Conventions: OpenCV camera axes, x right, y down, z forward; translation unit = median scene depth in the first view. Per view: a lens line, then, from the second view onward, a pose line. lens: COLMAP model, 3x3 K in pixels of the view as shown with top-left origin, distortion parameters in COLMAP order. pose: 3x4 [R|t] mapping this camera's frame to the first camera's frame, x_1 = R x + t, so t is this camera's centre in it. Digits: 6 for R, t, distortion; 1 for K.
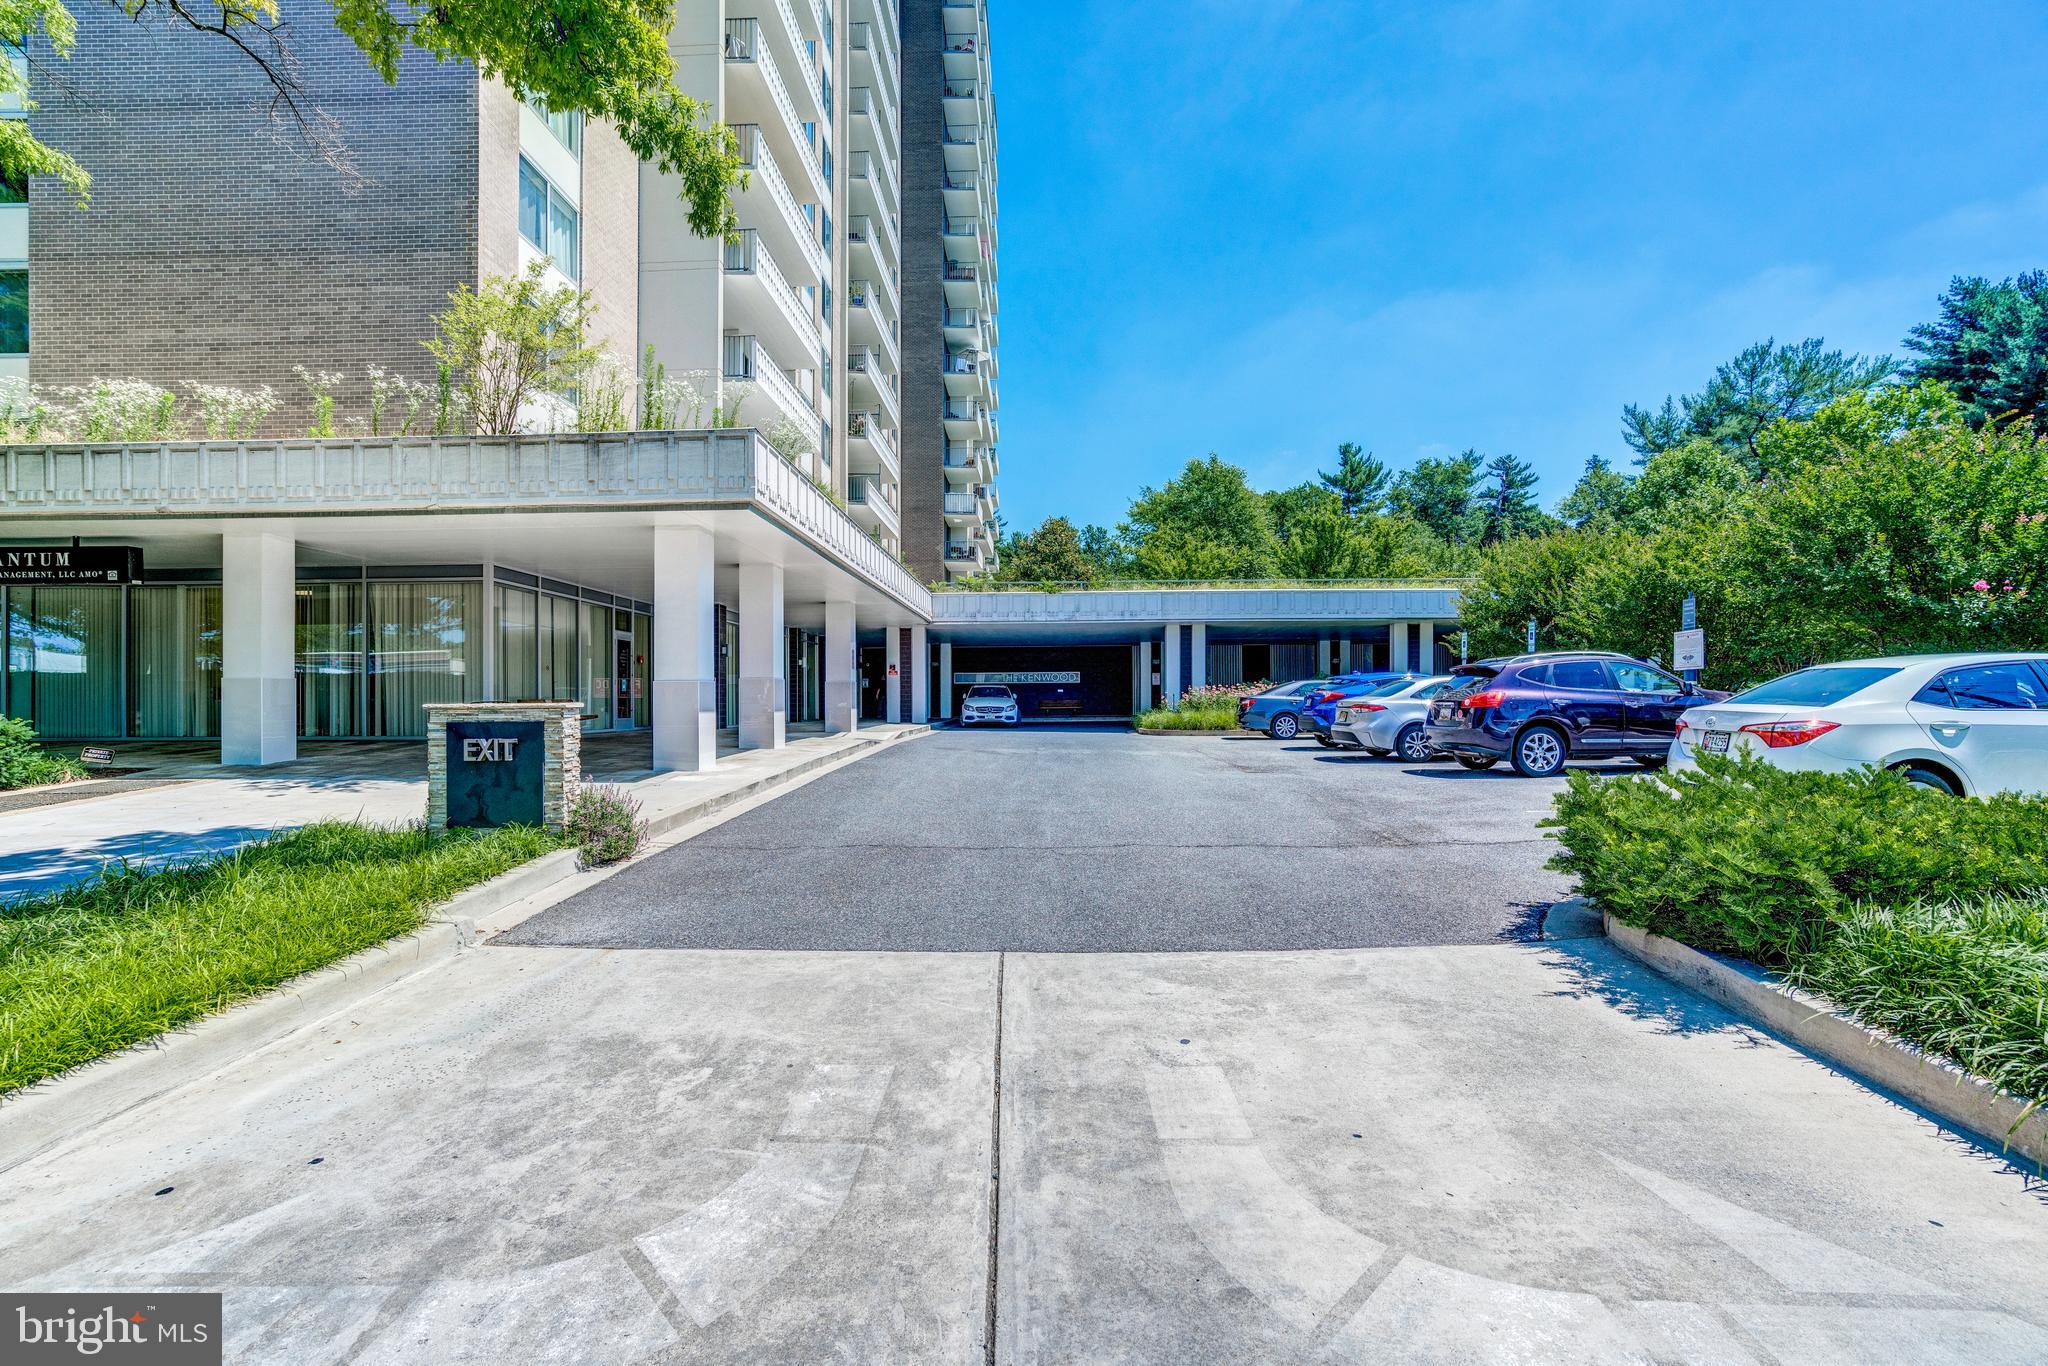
lens RADIAL K [[952.9, 0, 1015.8], [0, 952.9, 689.4], [0, 0, 1]] dist [-0.057120, 0.019078]
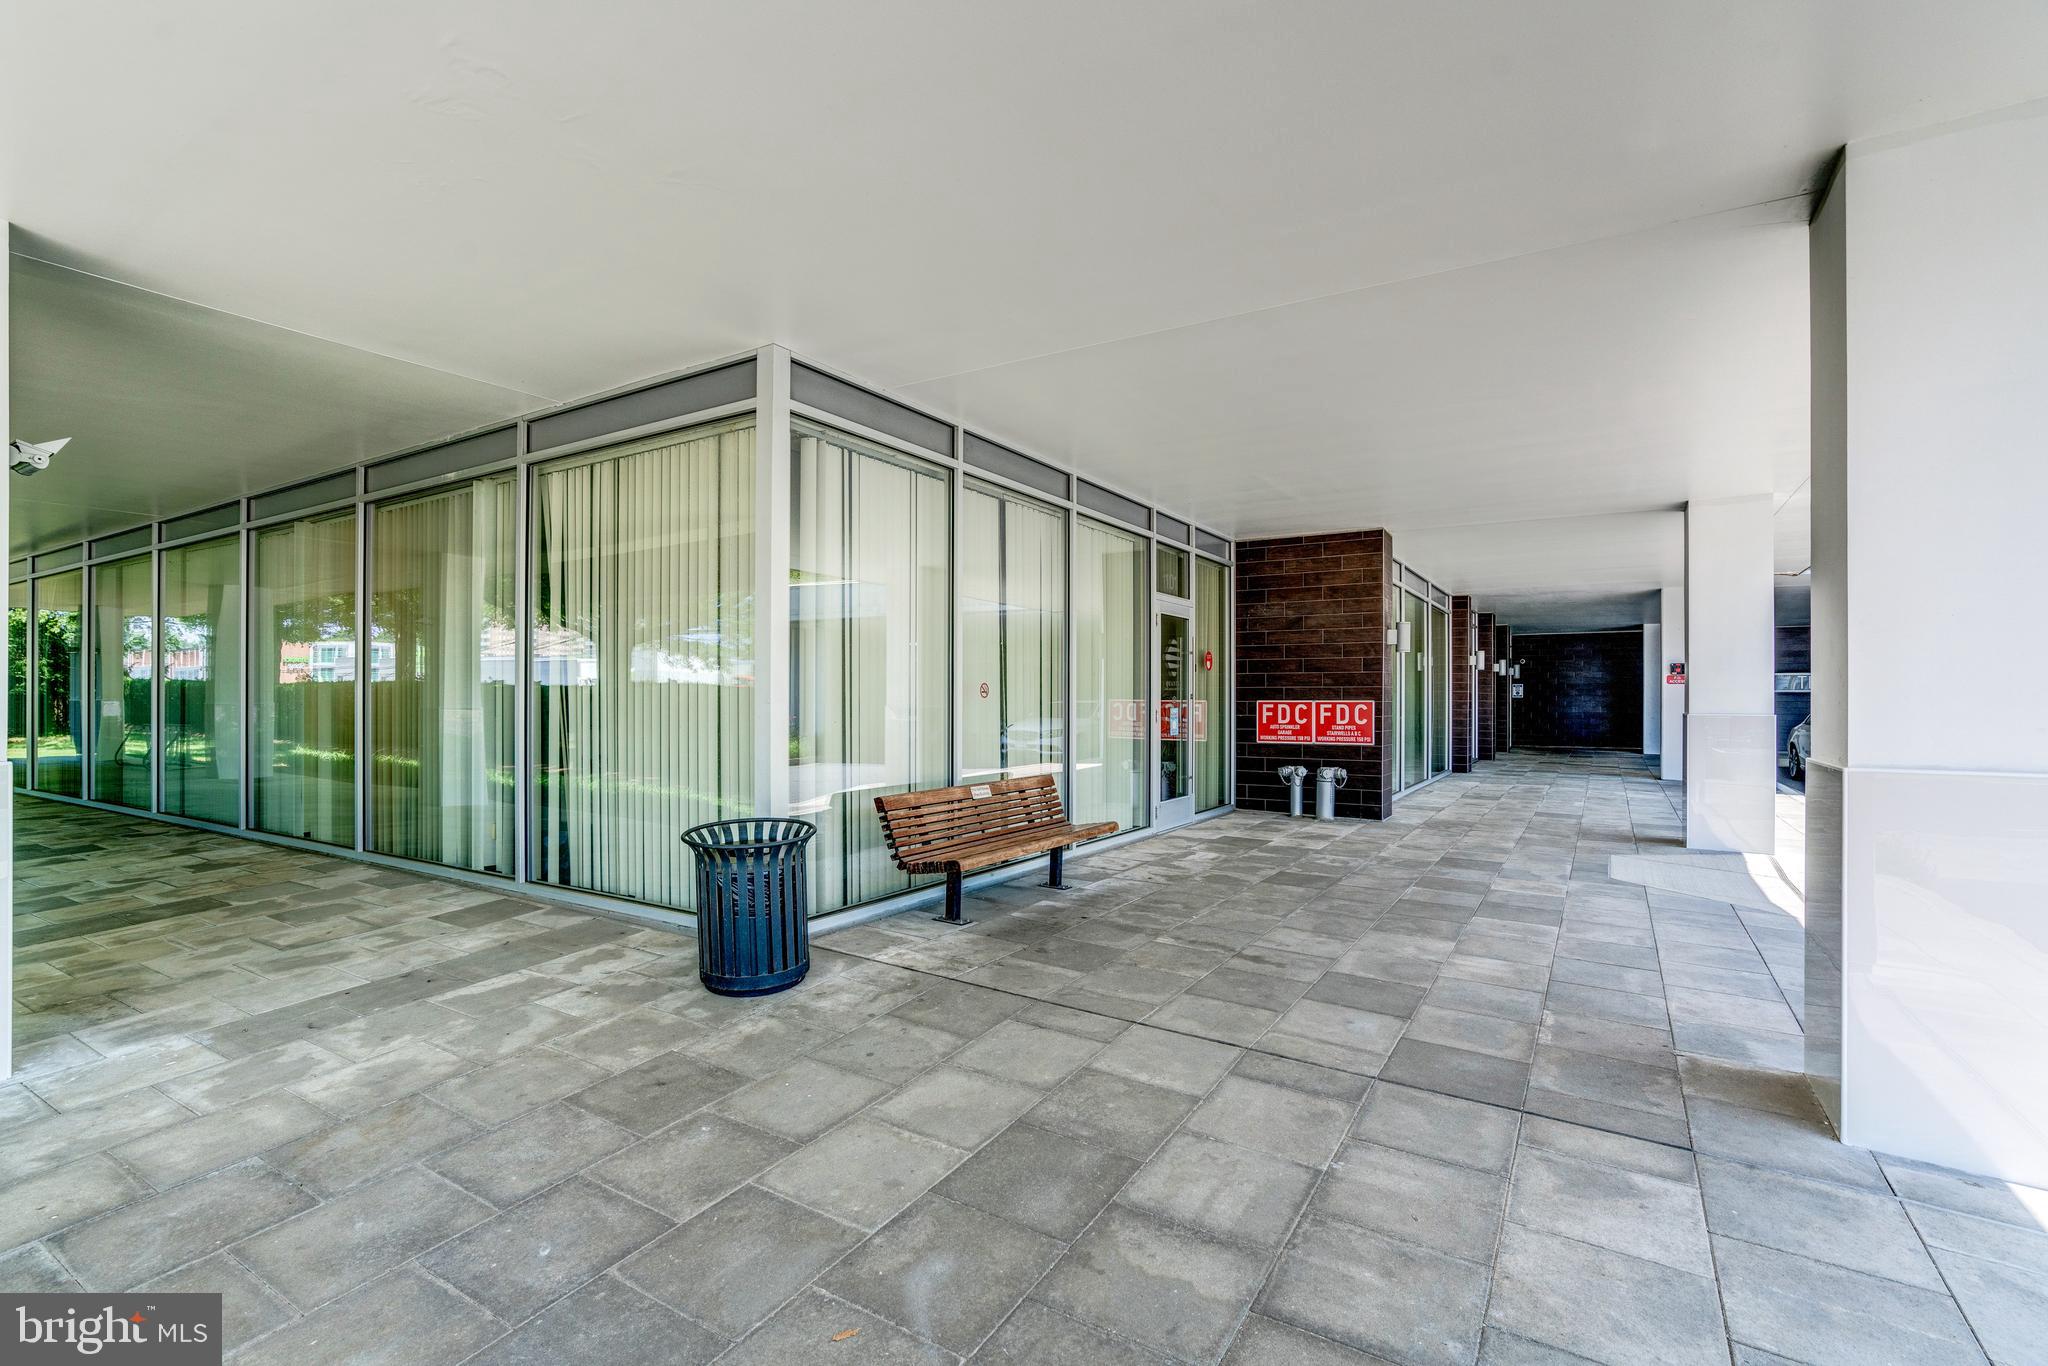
lens RADIAL K [[952.9, 0, 1015.8], [0, 952.9, 689.4], [0, 0, 1]] dist [-0.057120, 0.019078]
pose [[0.867629, 0.008108, -0.497146, -0.182402], [-0.003387, 0.999940, 0.010398, -0.015975], [0.497201, -0.007338, 0.867605, 0.409020]]
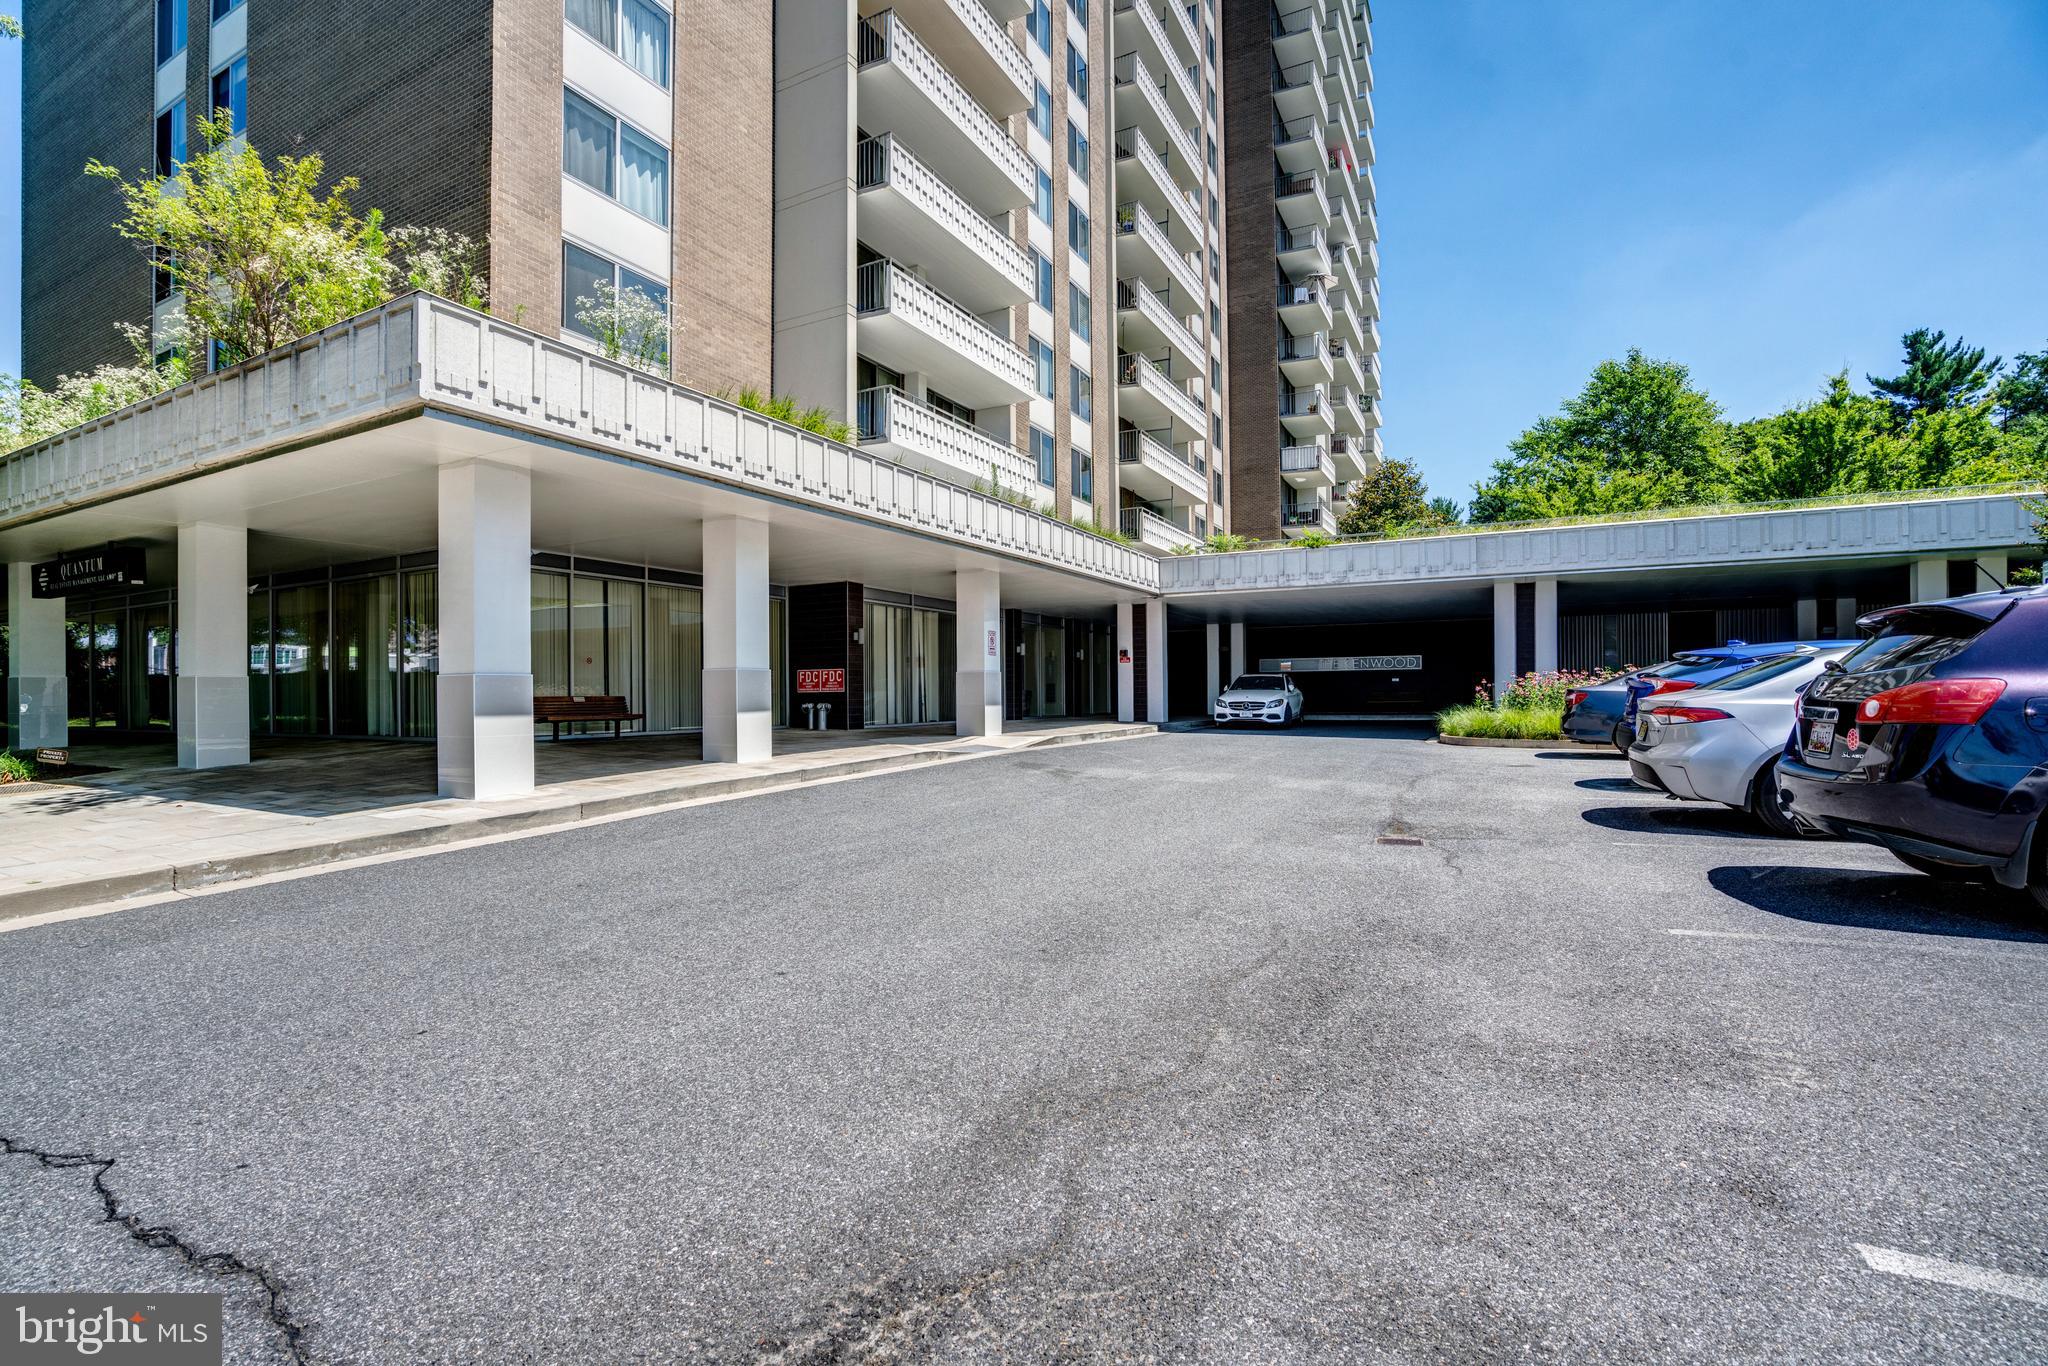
lens RADIAL K [[952.9, 0, 1015.8], [0, 952.9, 689.4], [0, 0, 1]] dist [-0.057120, 0.019078]
pose [[0.896163, -0.004644, -0.443700, 0.146773], [0.009395, 0.999920, 0.008510, -0.000061], [0.443625, -0.011795, 0.896135, 0.227315]]
